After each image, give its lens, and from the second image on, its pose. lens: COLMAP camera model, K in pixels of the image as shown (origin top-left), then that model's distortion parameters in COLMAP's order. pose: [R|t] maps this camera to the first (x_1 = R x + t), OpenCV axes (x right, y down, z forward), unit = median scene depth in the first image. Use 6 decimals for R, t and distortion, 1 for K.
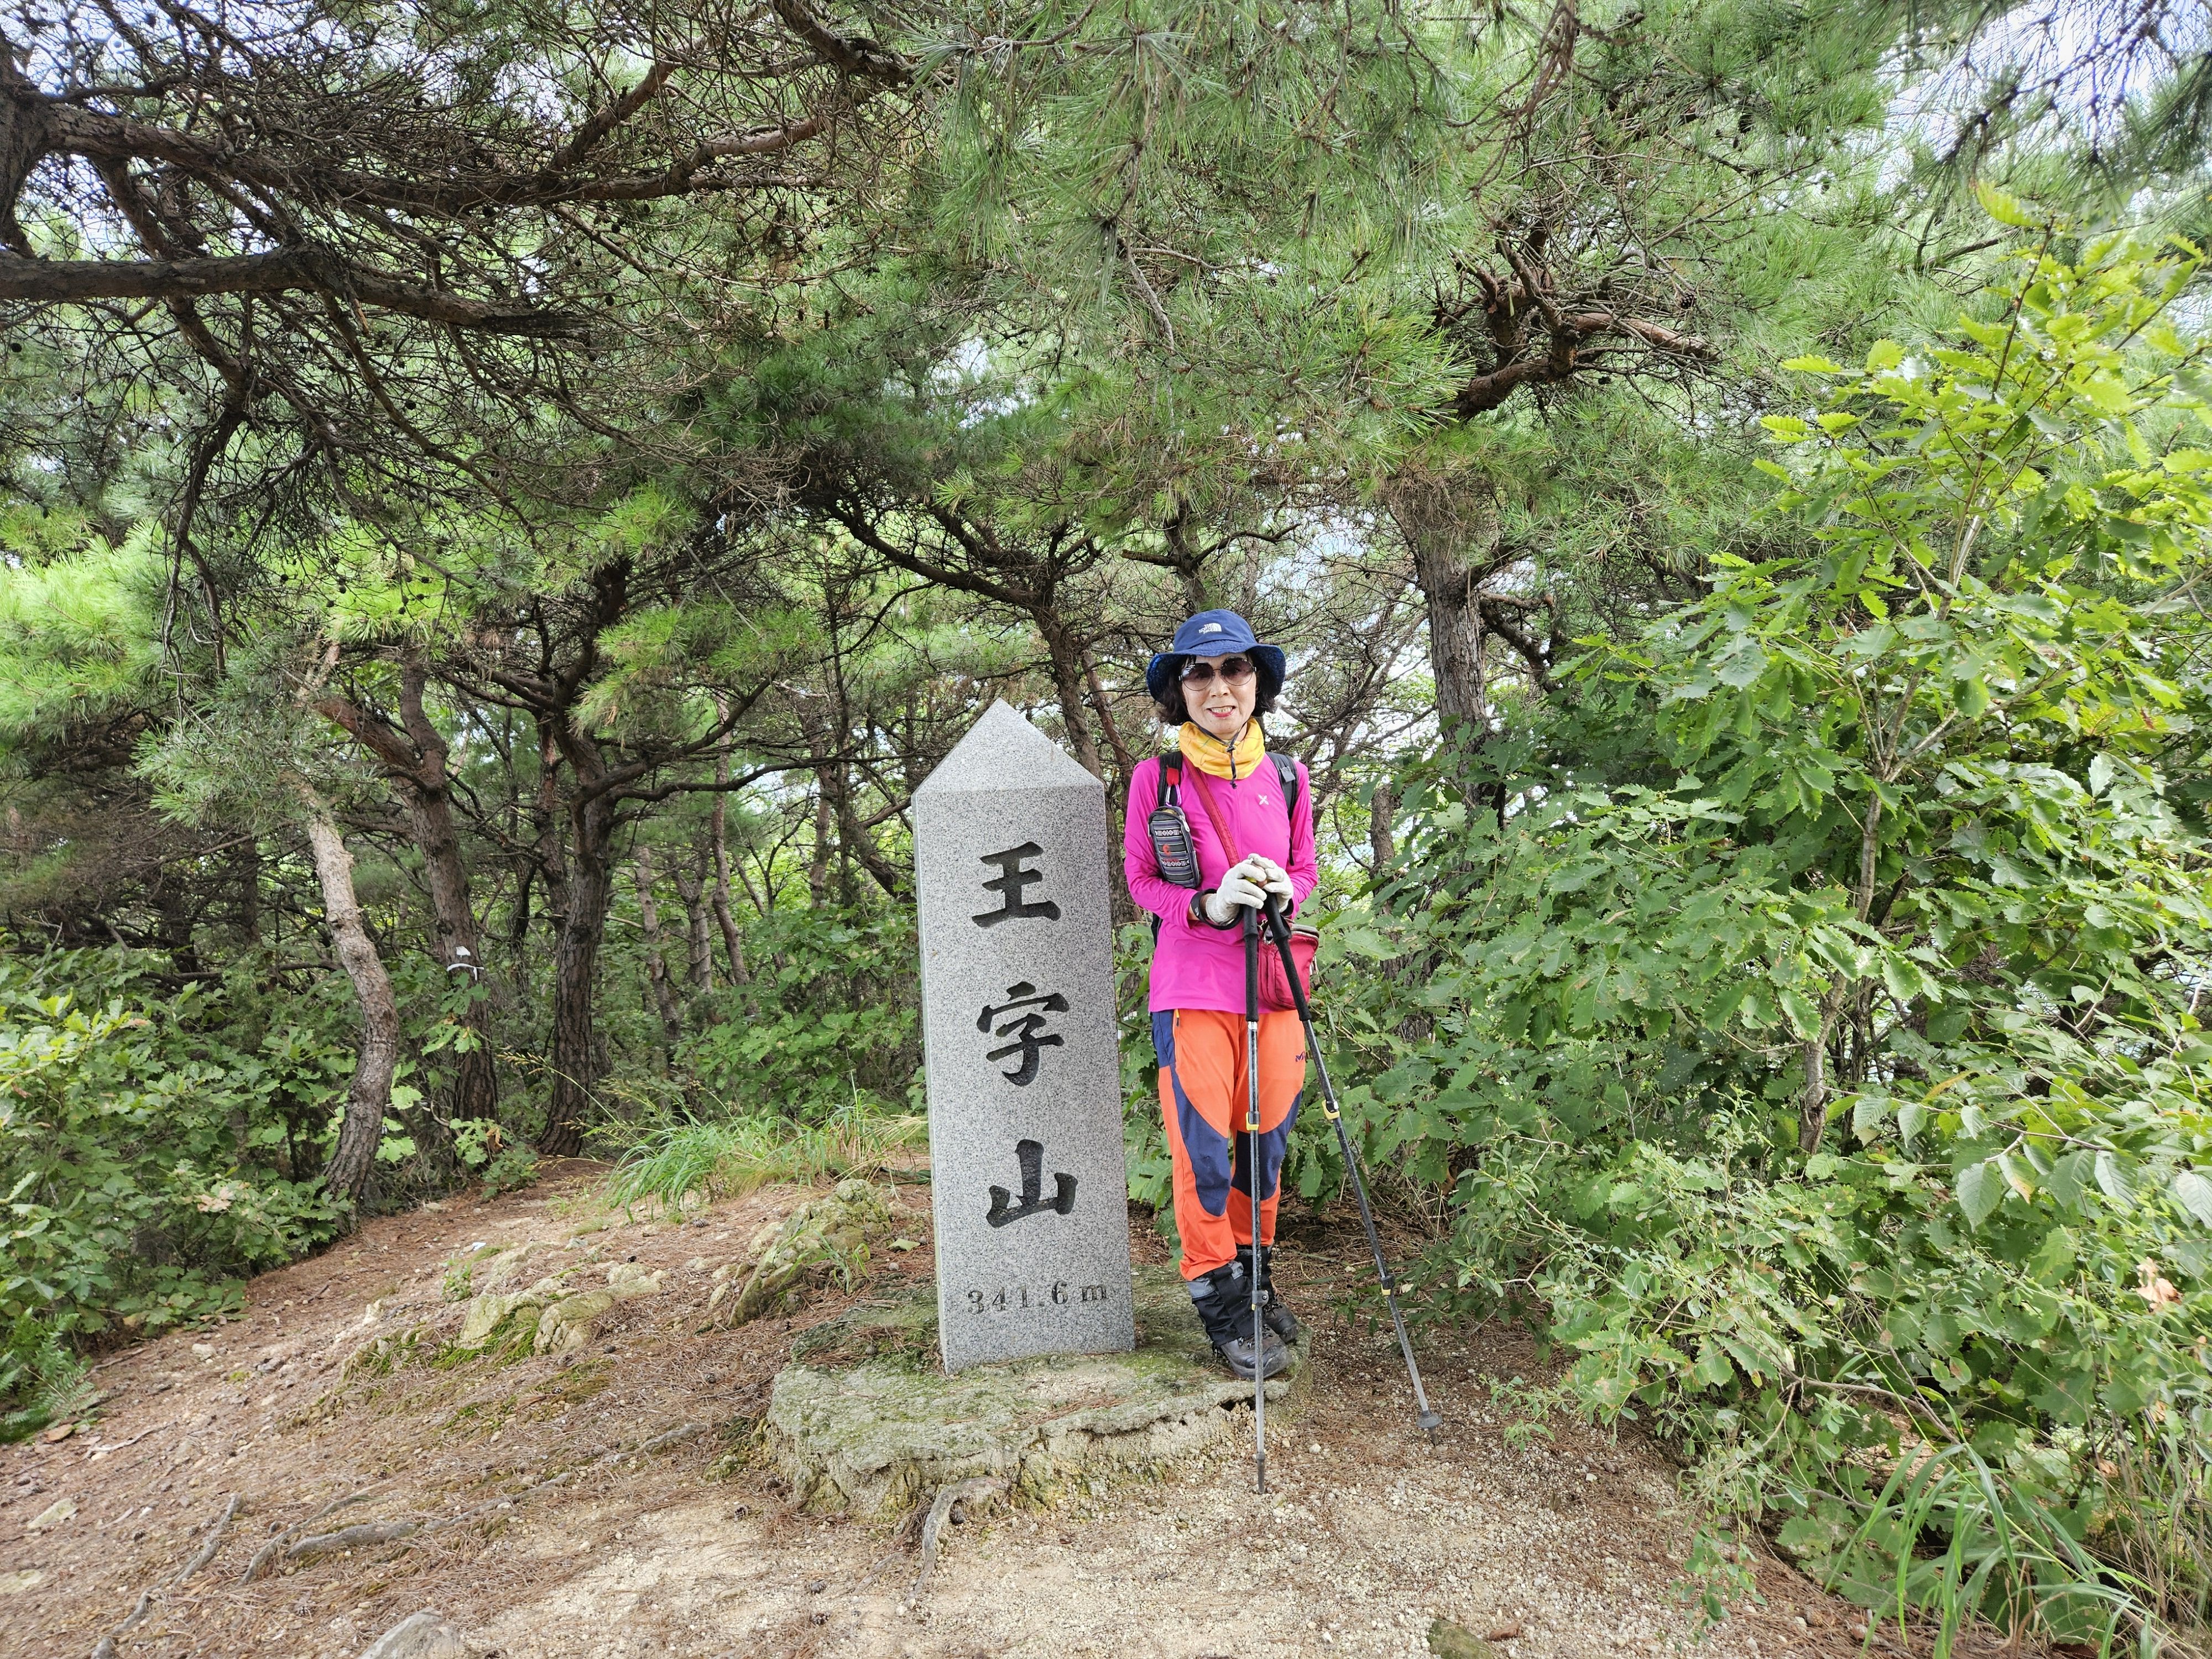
lens RADIAL K [[1479.5, 0, 1093.9], [0, 1479.5, 834.6], [0, 0, 1]] dist [0.071384, -0.061180]
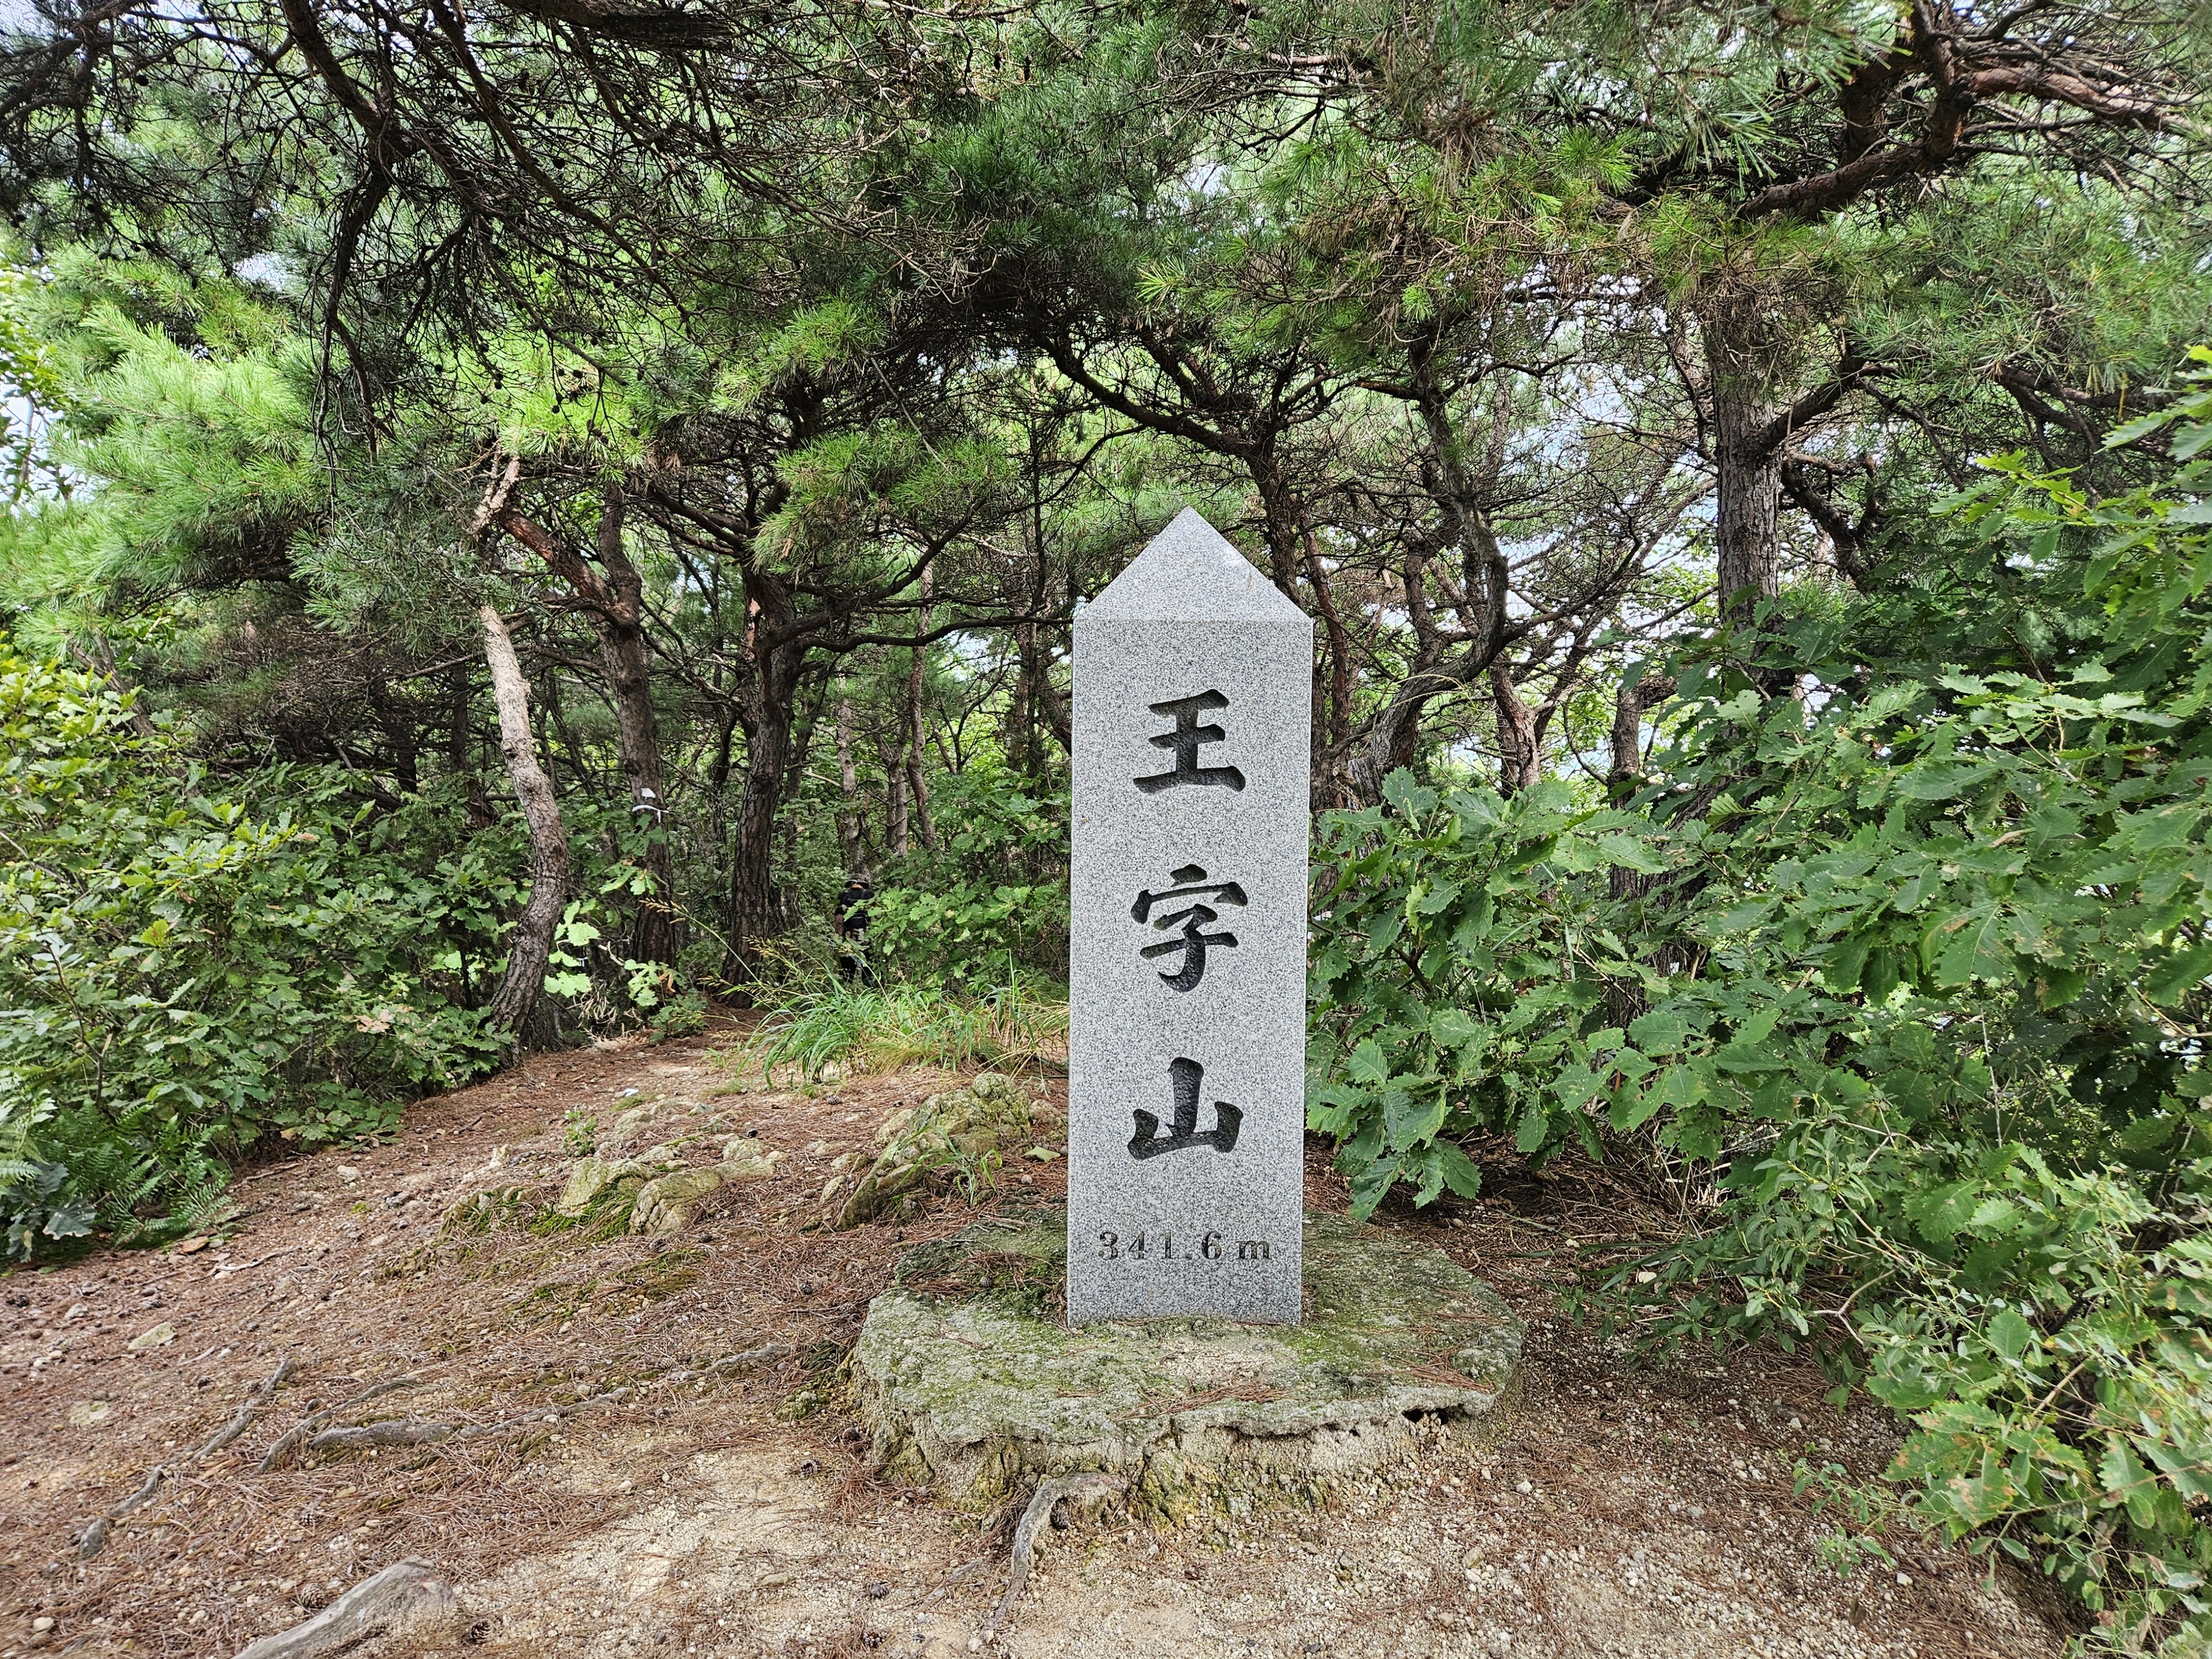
lens RADIAL K [[1479.5, 0, 1093.9], [0, 1479.5, 834.6], [0, 0, 1]] dist [0.071384, -0.061180]
pose [[0.988429, 0.075039, -0.131822, 0.002477], [-0.064838, 0.994680, 0.080045, 0.014914], [0.137127, -0.070572, 0.988036, 0.132304]]
